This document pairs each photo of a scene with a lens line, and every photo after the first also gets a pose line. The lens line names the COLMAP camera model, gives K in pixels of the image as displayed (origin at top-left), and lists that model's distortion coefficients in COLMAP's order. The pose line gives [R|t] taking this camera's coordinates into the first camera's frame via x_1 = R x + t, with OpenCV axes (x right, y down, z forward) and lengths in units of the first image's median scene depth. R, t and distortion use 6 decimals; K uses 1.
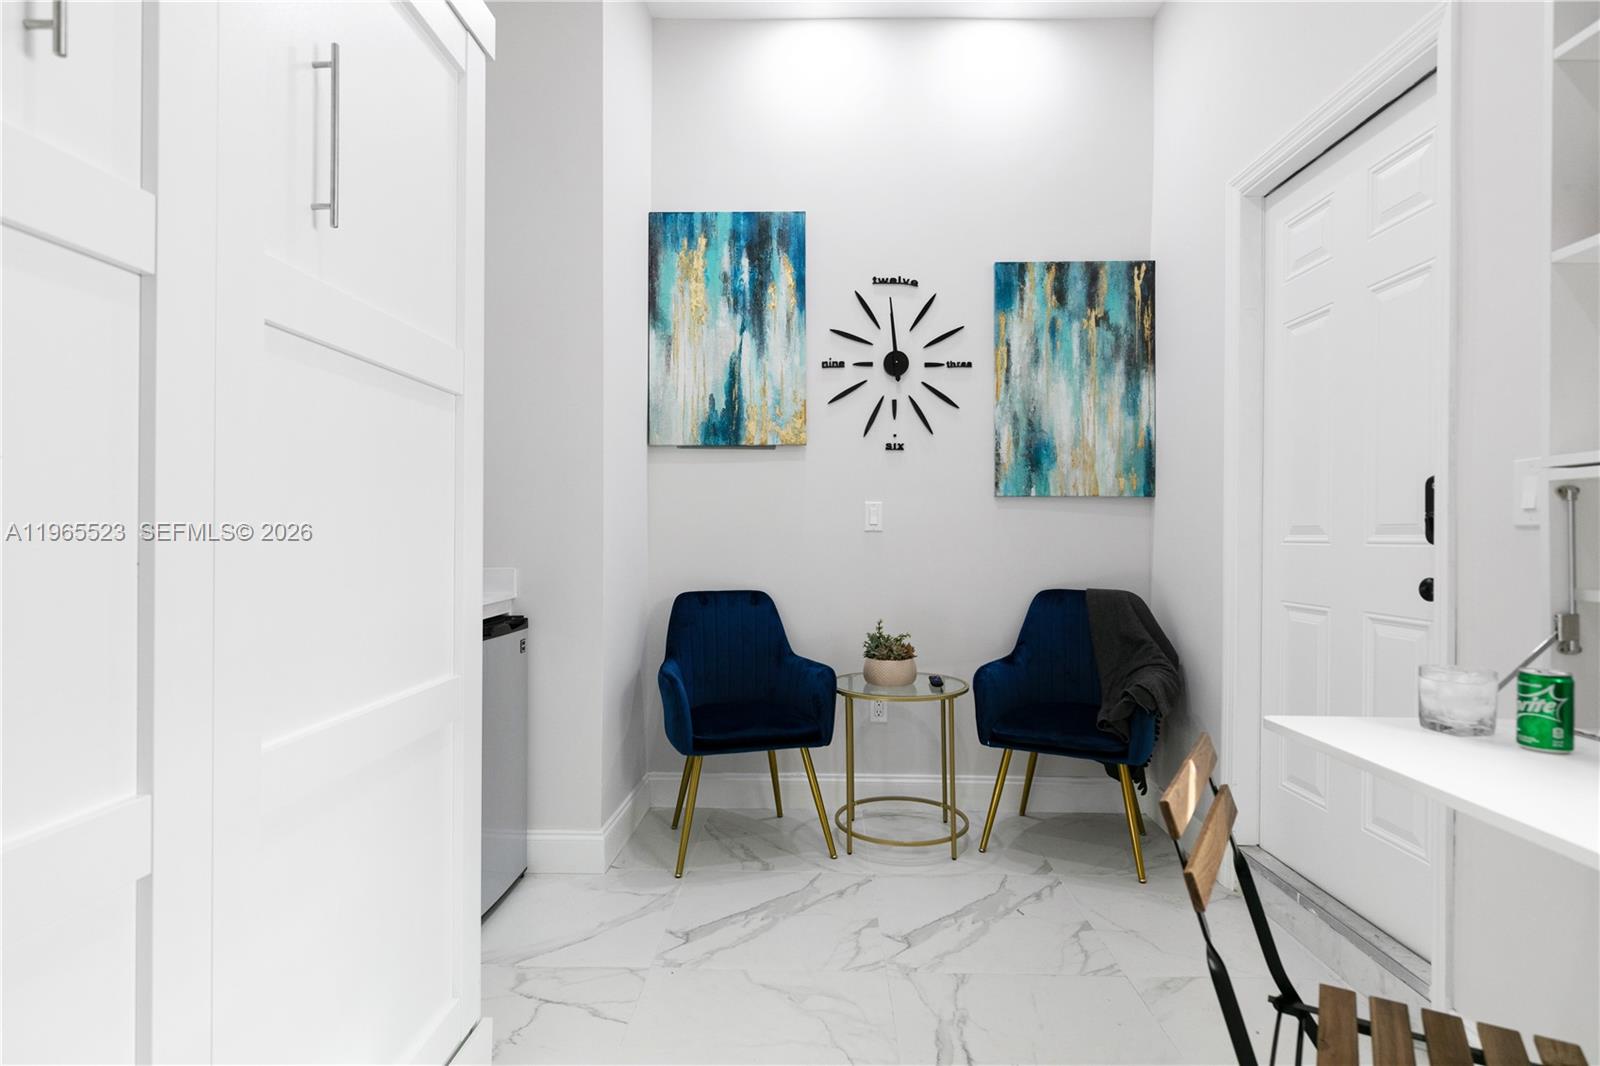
lens RADIAL K [[836.3, 0, 800.0], [0, 836.3, 533.0], [0, 0, 1]] dist [-0.004708, -0.000337]
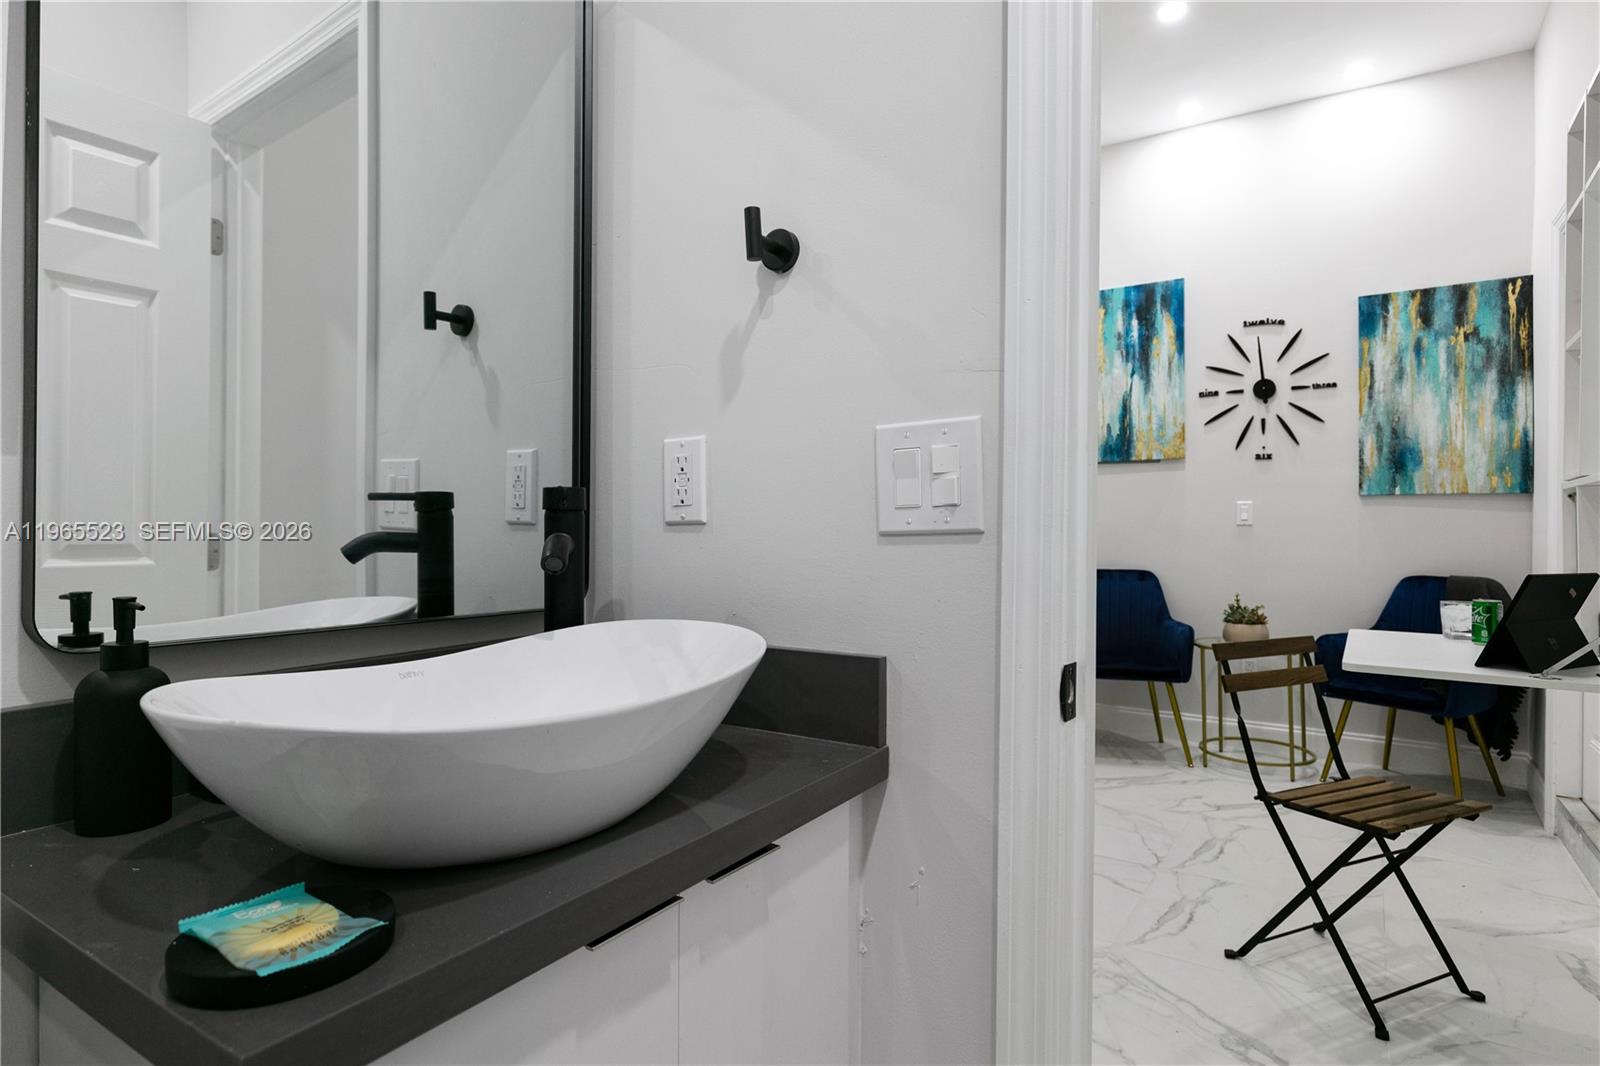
lens RADIAL K [[883.9, 0, 800.0], [0, 883.9, 533.0], [0, 0, 1]] dist [-0.001283, -0.000726]
pose [[0.851332, 0.003034, -0.524619, 0.217595], [-0.001461, 0.999993, 0.003413, 0.006081], [0.524625, -0.002139, 0.851331, -0.473294]]
